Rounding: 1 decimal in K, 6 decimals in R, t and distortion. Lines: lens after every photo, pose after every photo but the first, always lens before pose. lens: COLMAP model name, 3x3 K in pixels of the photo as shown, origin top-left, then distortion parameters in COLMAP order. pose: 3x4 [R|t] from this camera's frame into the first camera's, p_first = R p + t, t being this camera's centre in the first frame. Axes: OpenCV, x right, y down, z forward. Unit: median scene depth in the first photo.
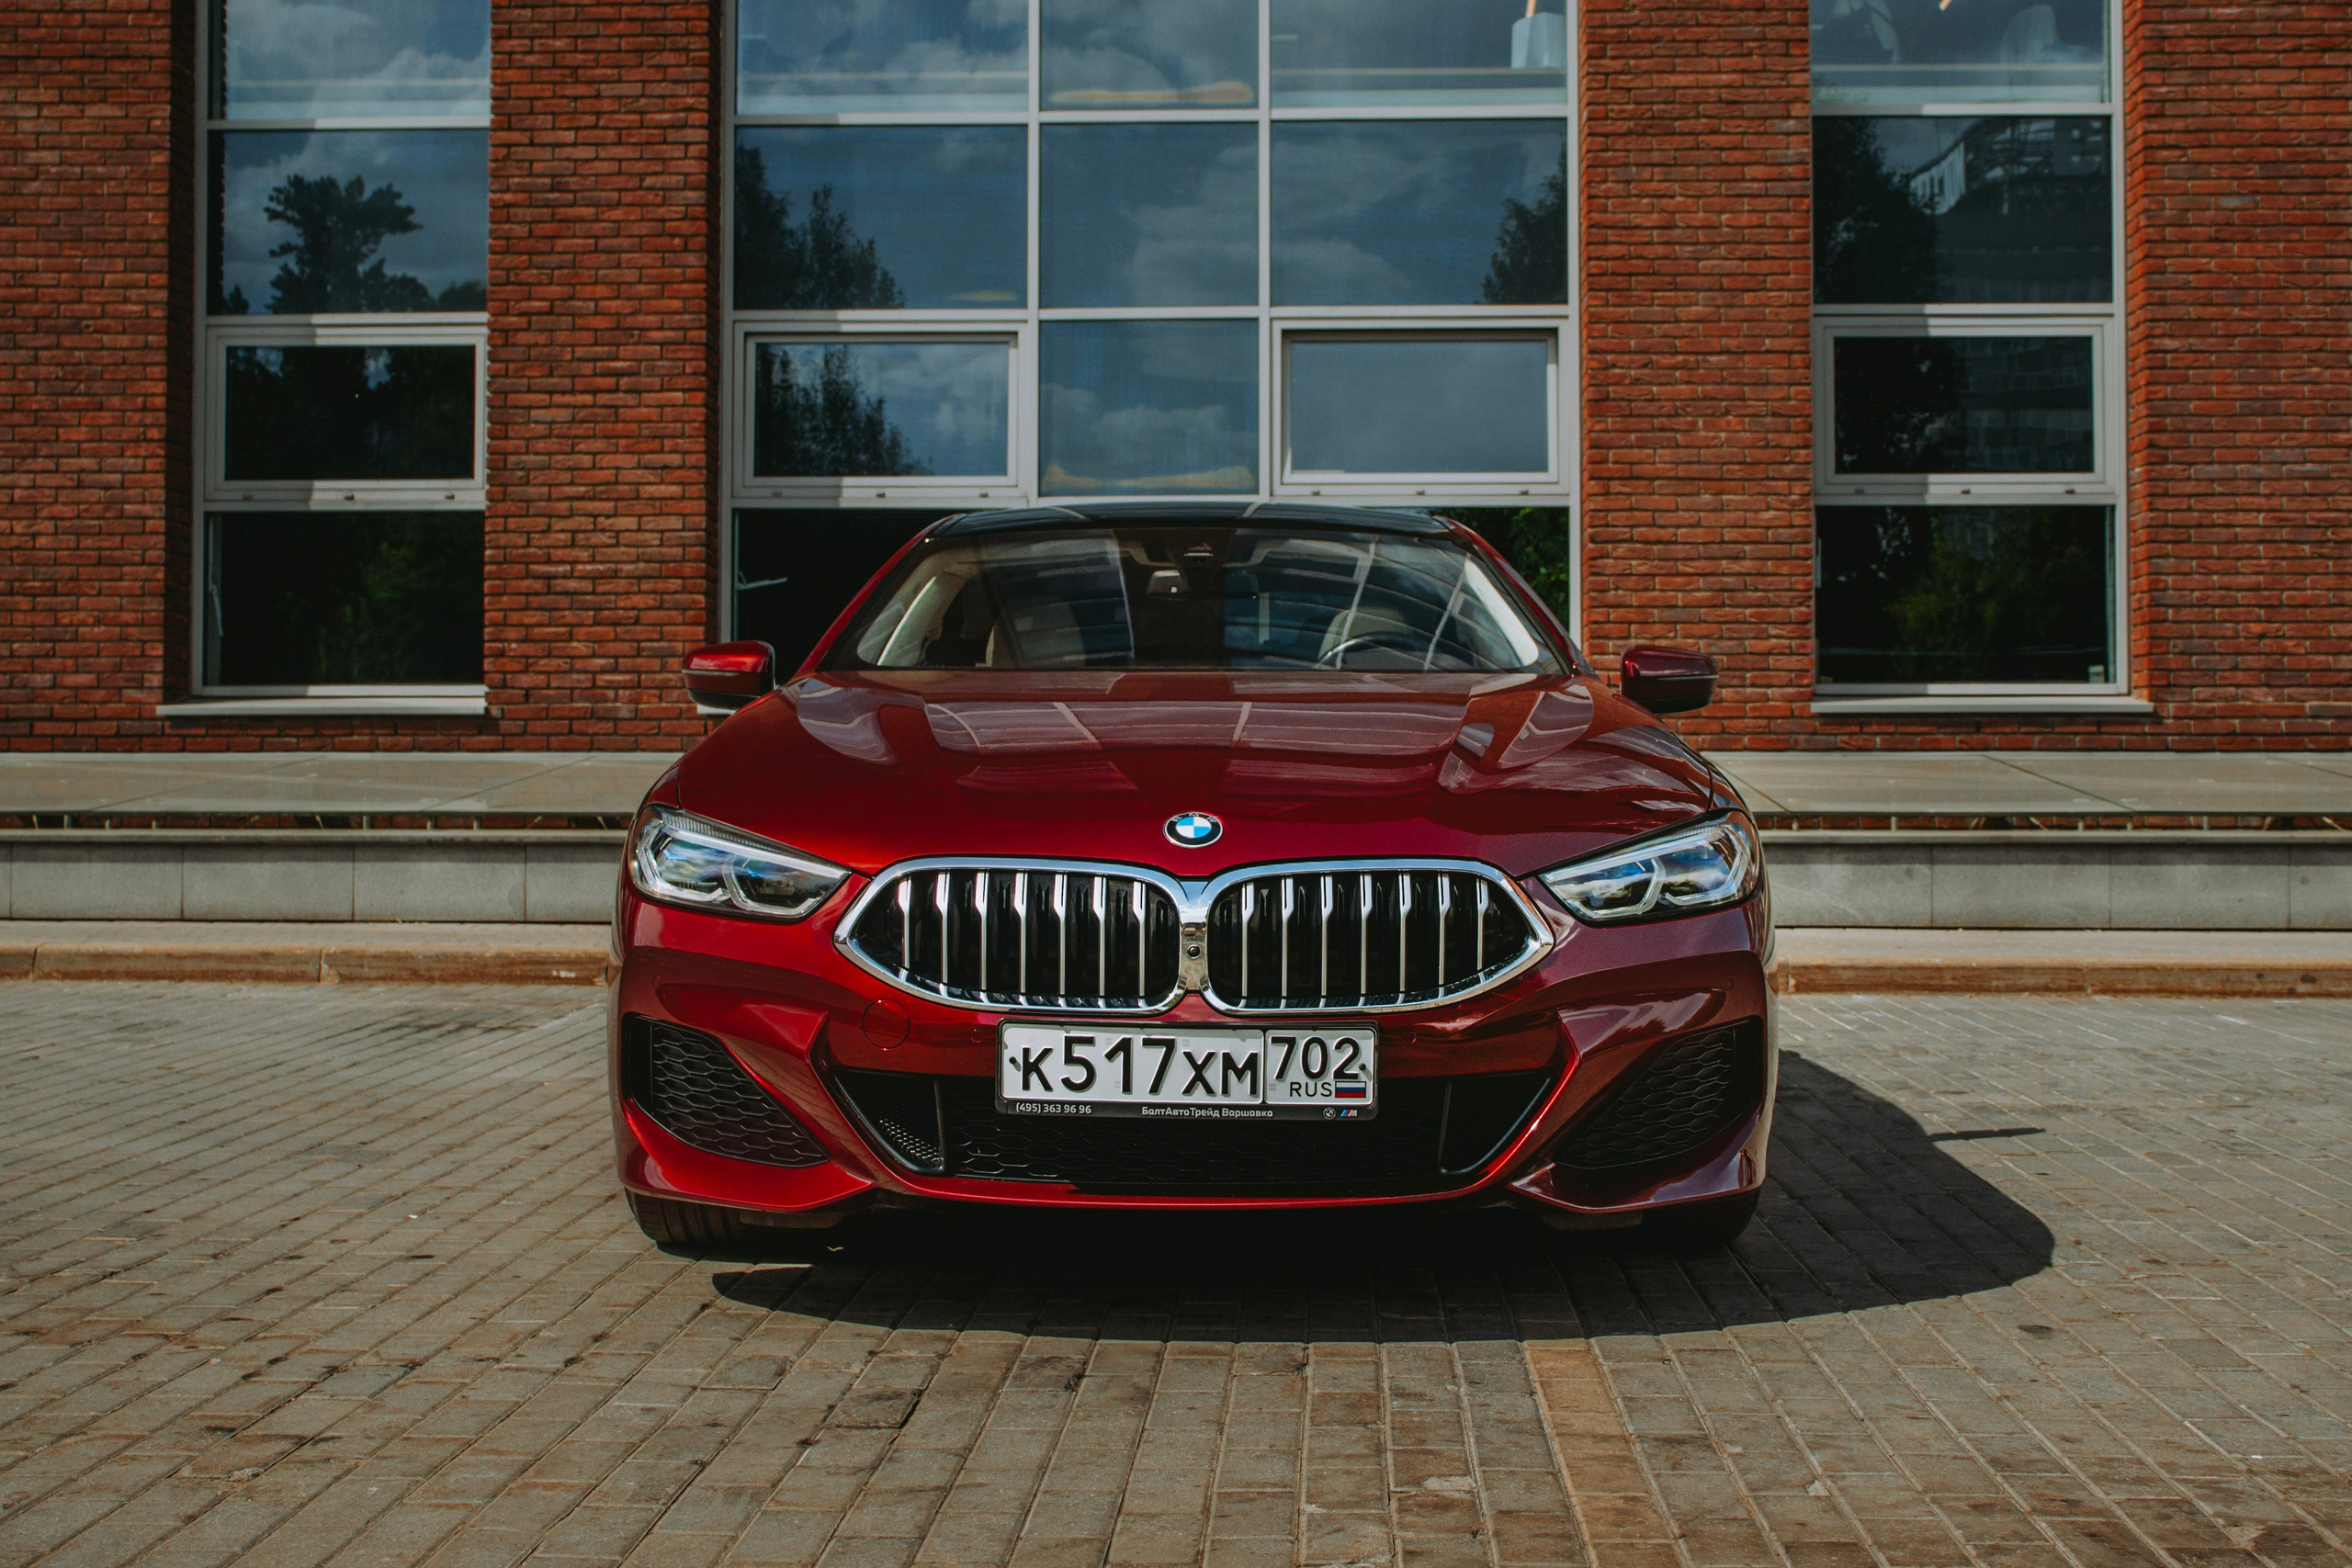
lens RADIAL K [[2834.4, 0, 1259.1], [0, 2834.4, 764.9], [0, 0, 1]] dist [-0.011153, 0.000000]
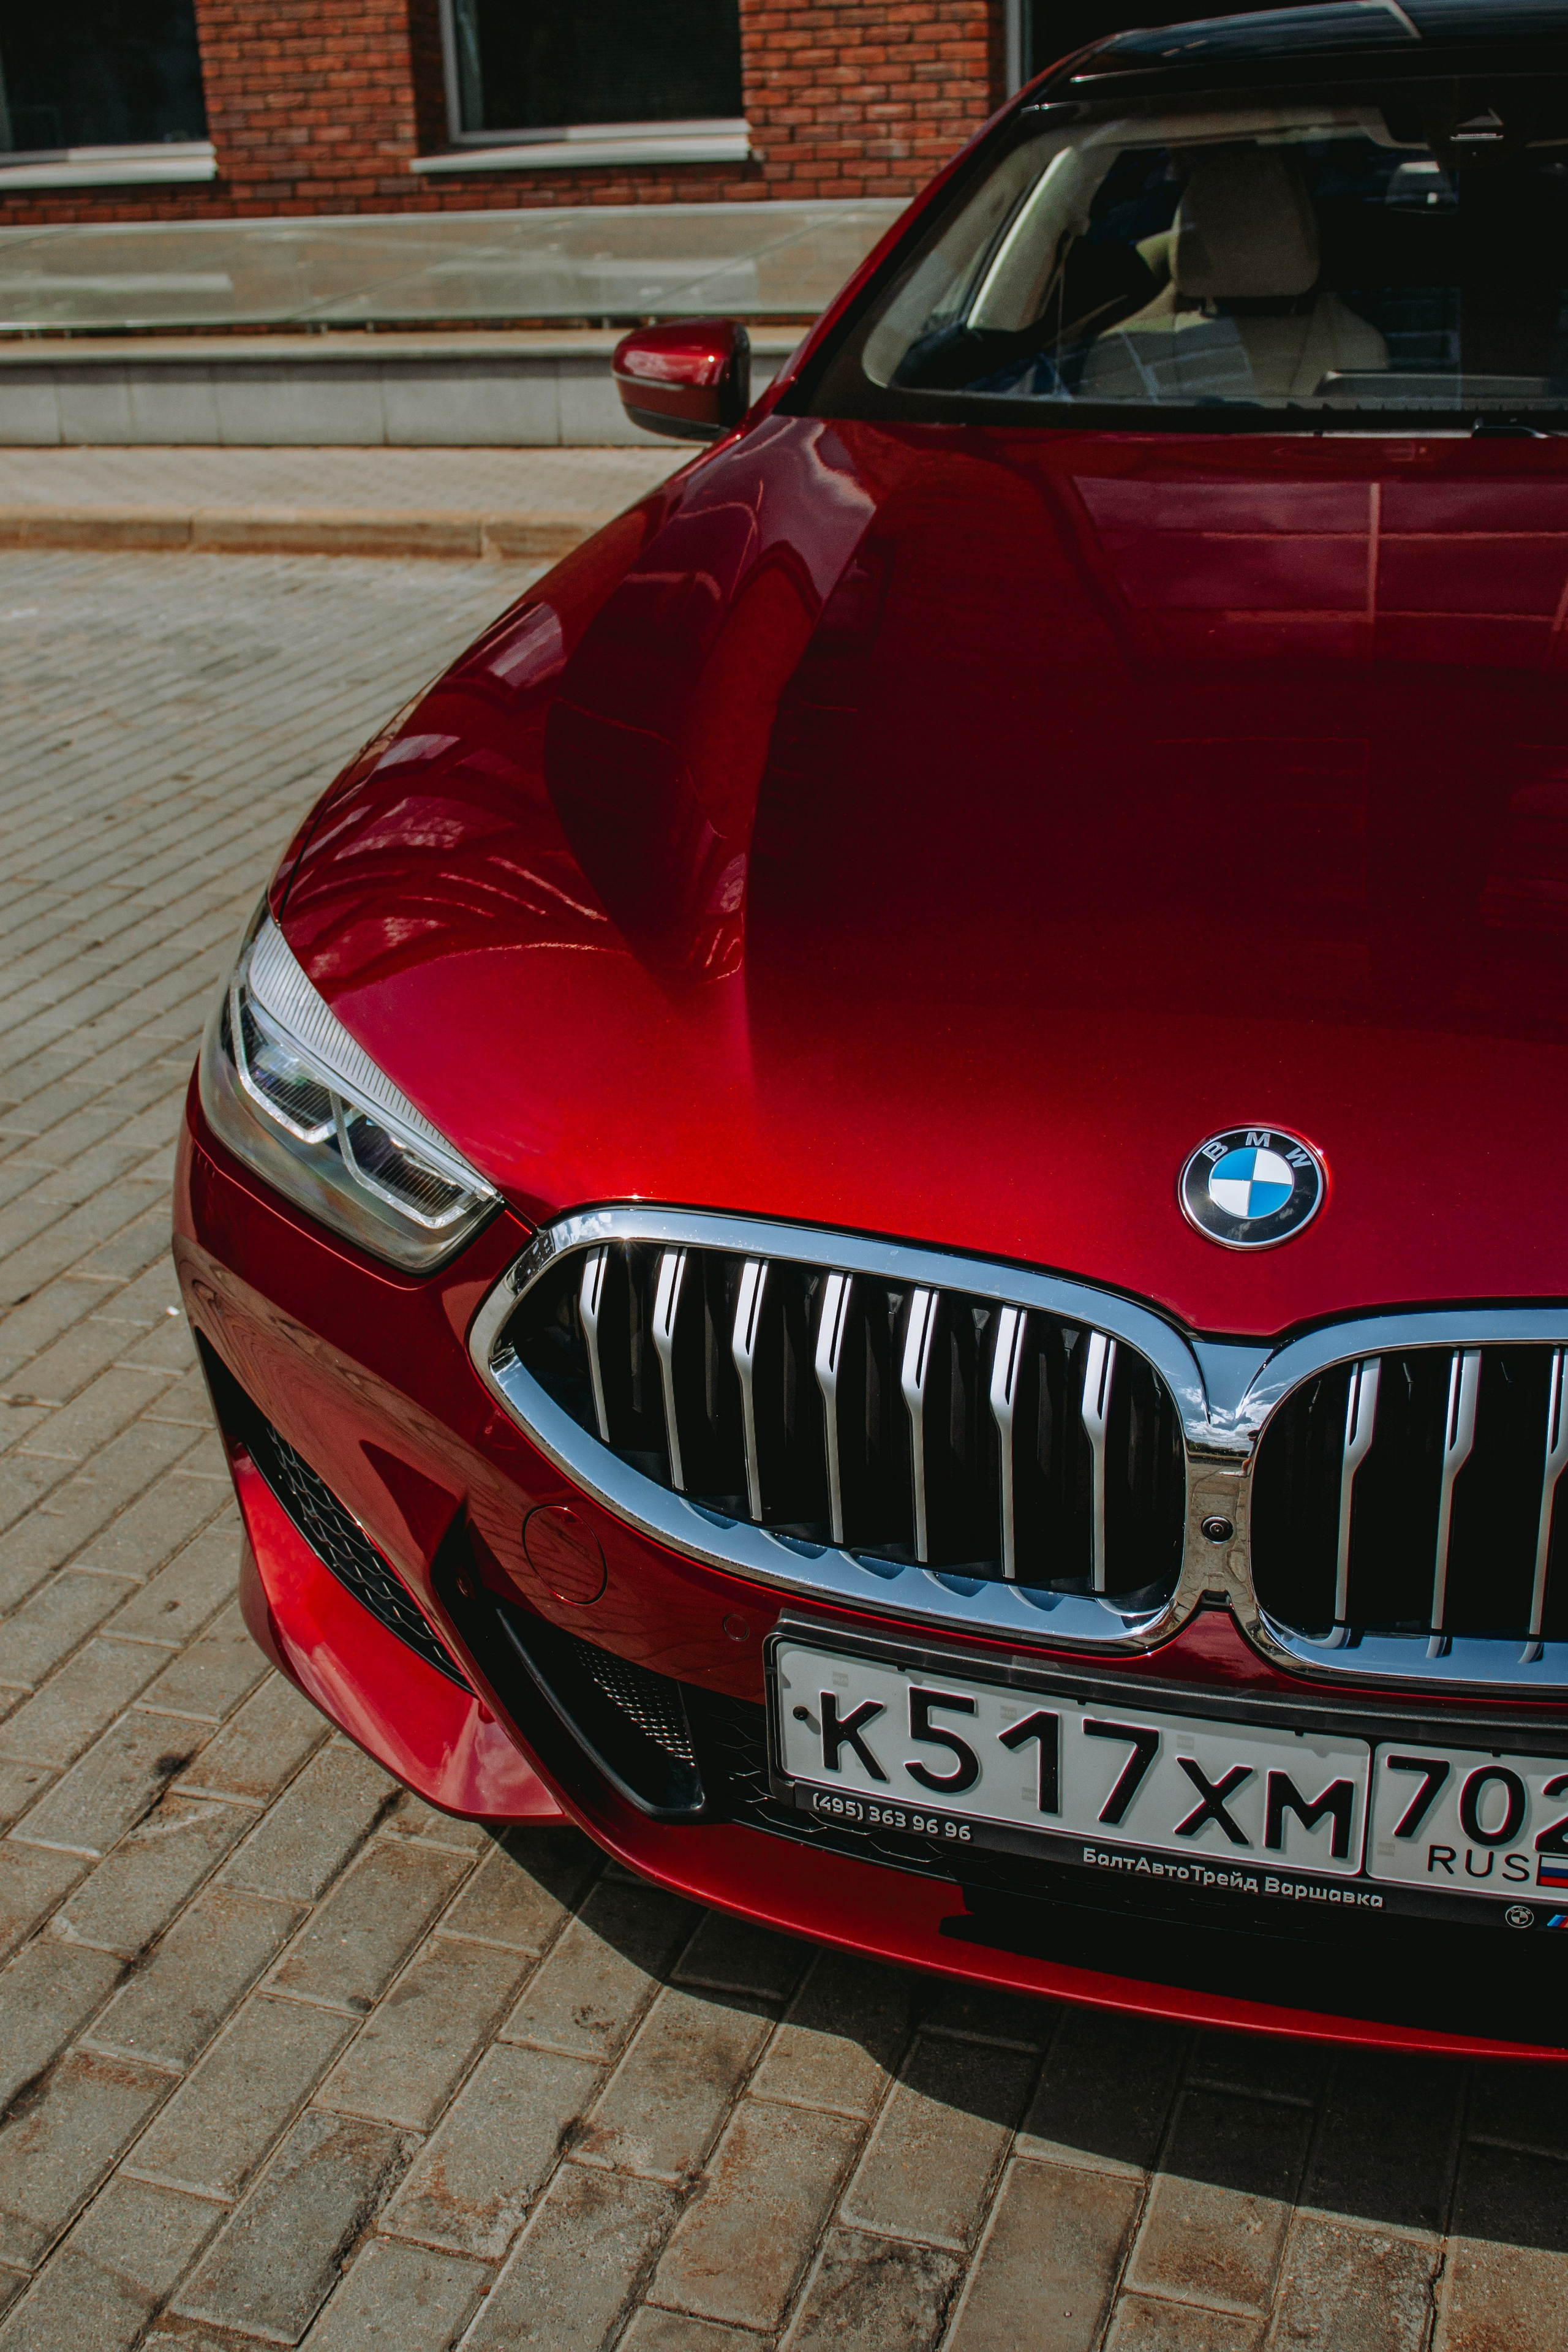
lens RADIAL K [[2615.3, 0, 812.3], [0, 2615.3, 1137.4], [0, 0, 1]] dist [-0.064472, 0.000000]
pose [[0.953298, 0.078975, -0.291523, 0.007350], [0.037180, 0.927183, 0.372759, -0.035415], [0.299734, -0.366189, 0.880946, 0.178382]]
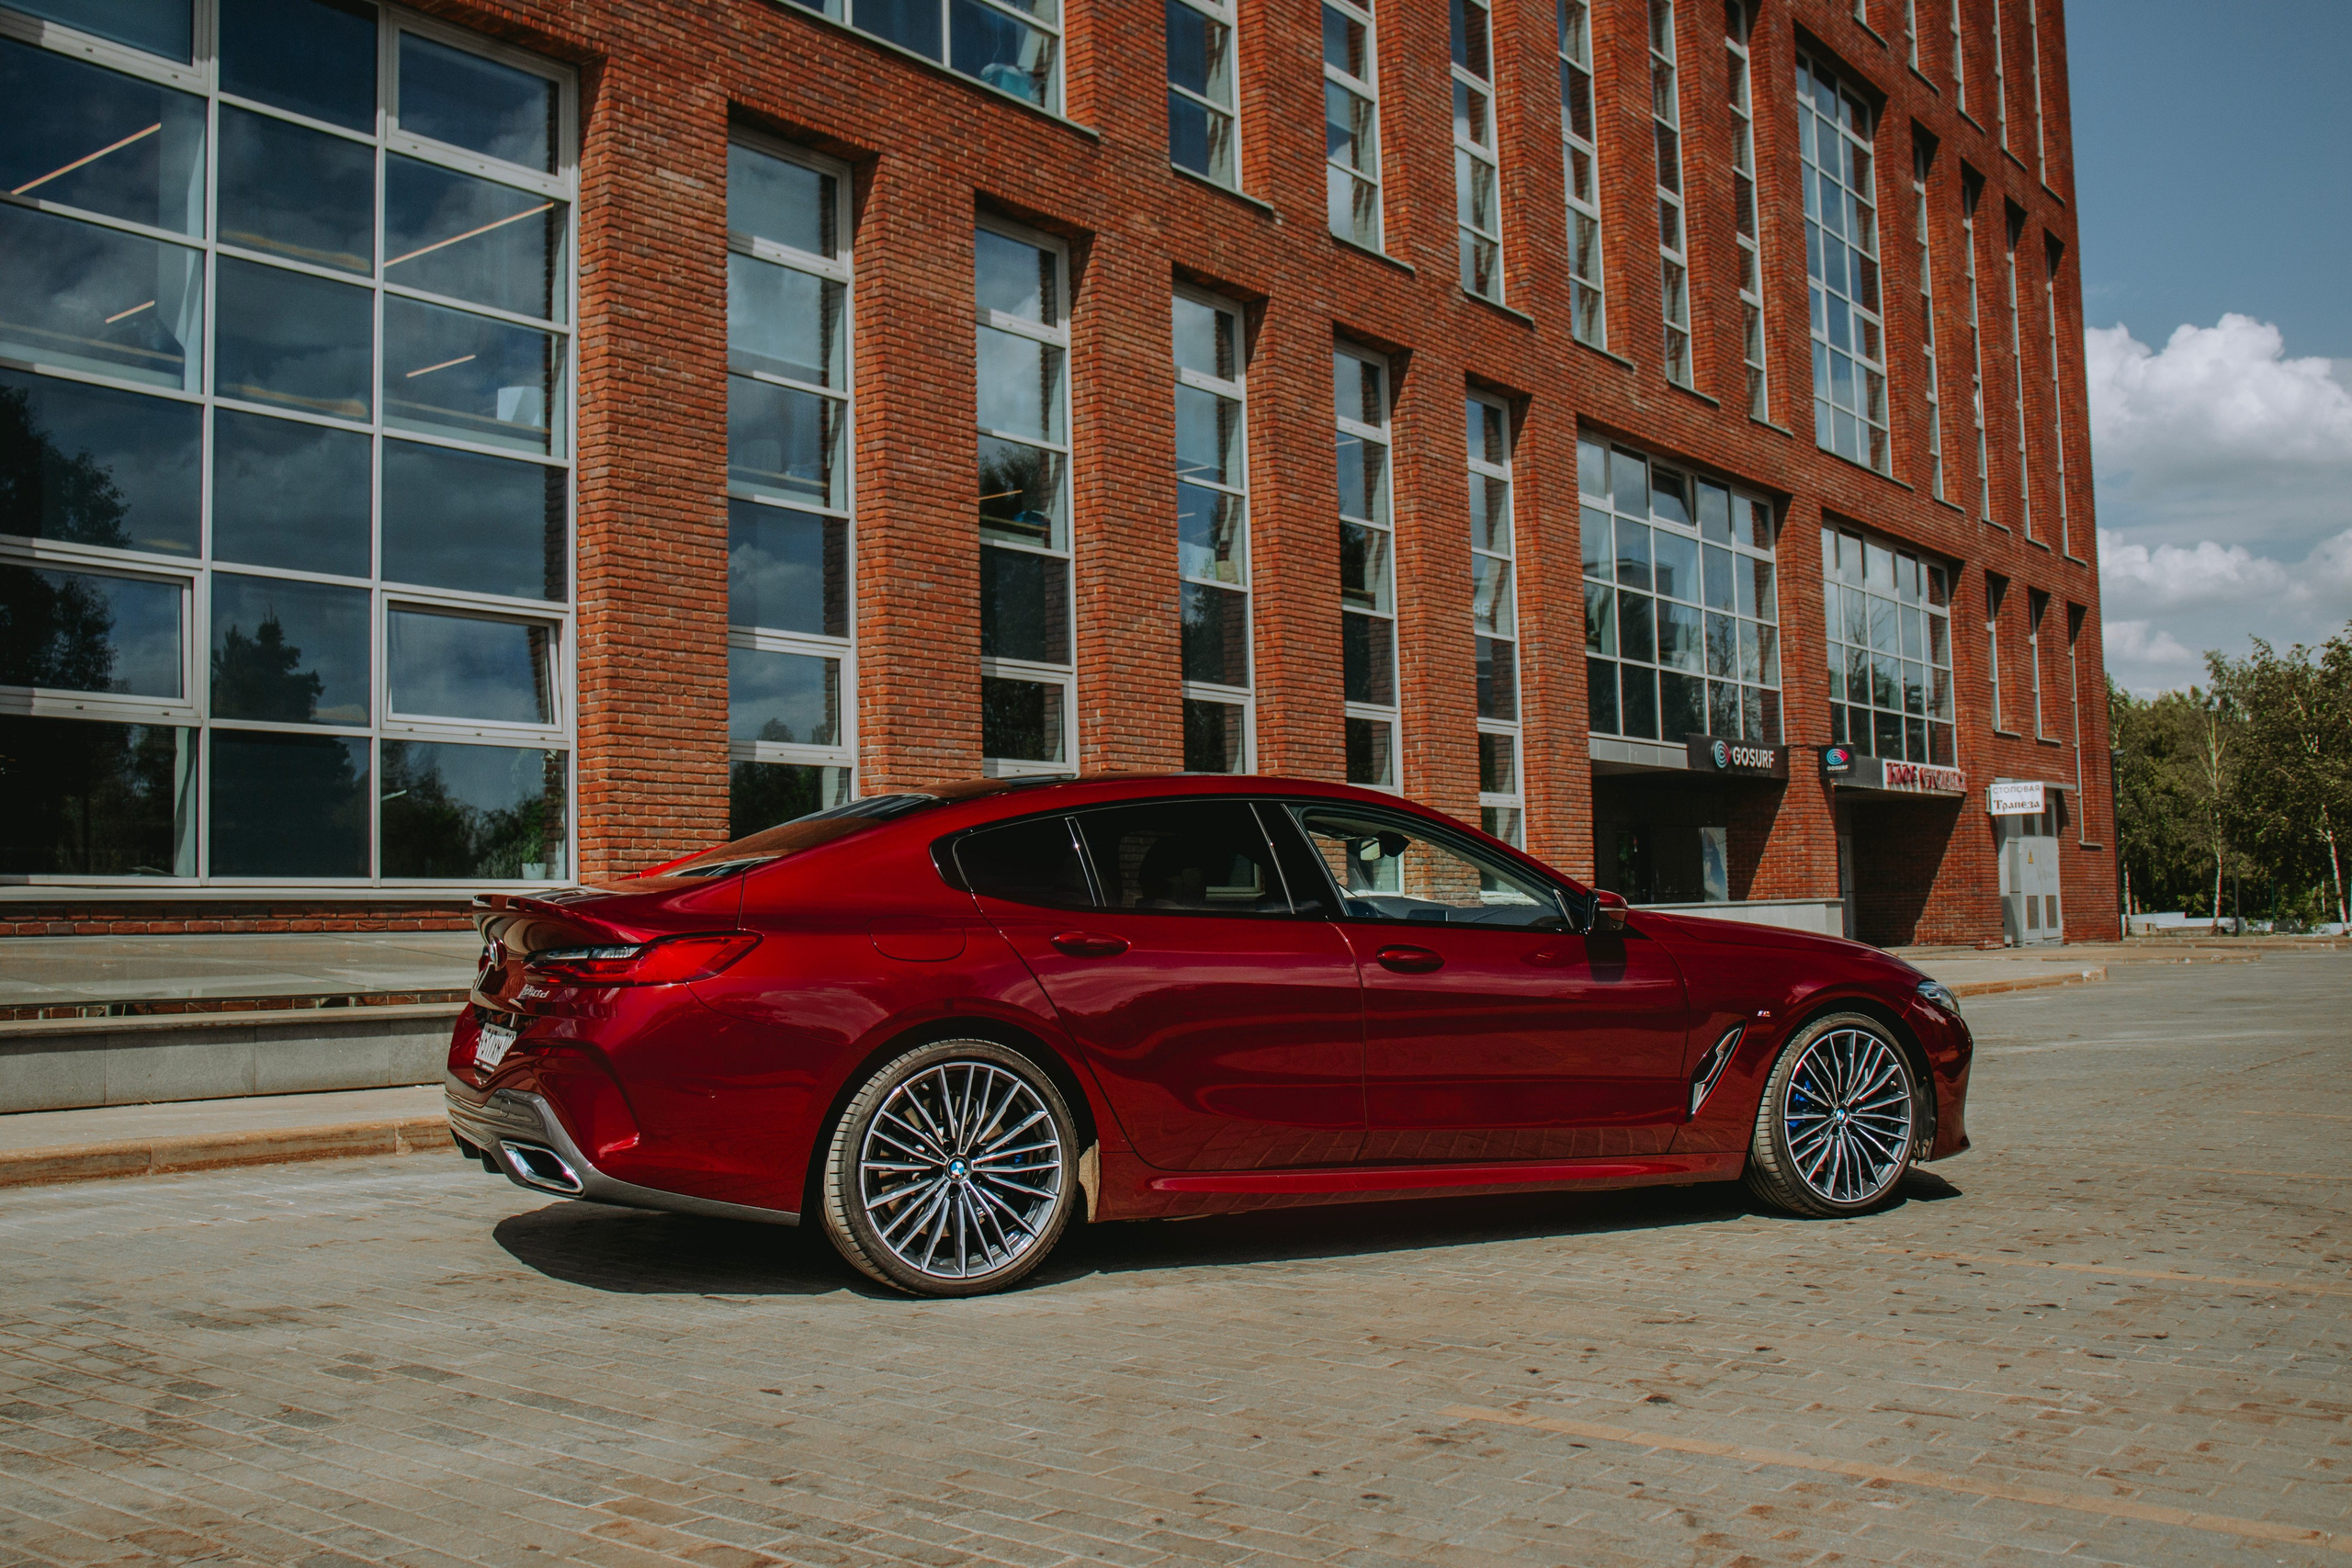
lens RADIAL K [[2179.3, 0, 1122.3], [0, 2179.3, 779.1], [0, 0, 1]] dist [-0.087875, 0.000000]
pose [[0.600713, 0.043219, 0.798296, -0.576493], [0.008114, 0.998157, -0.060145, -0.012577], [-0.799424, 0.042607, 0.599255, 0.165679]]
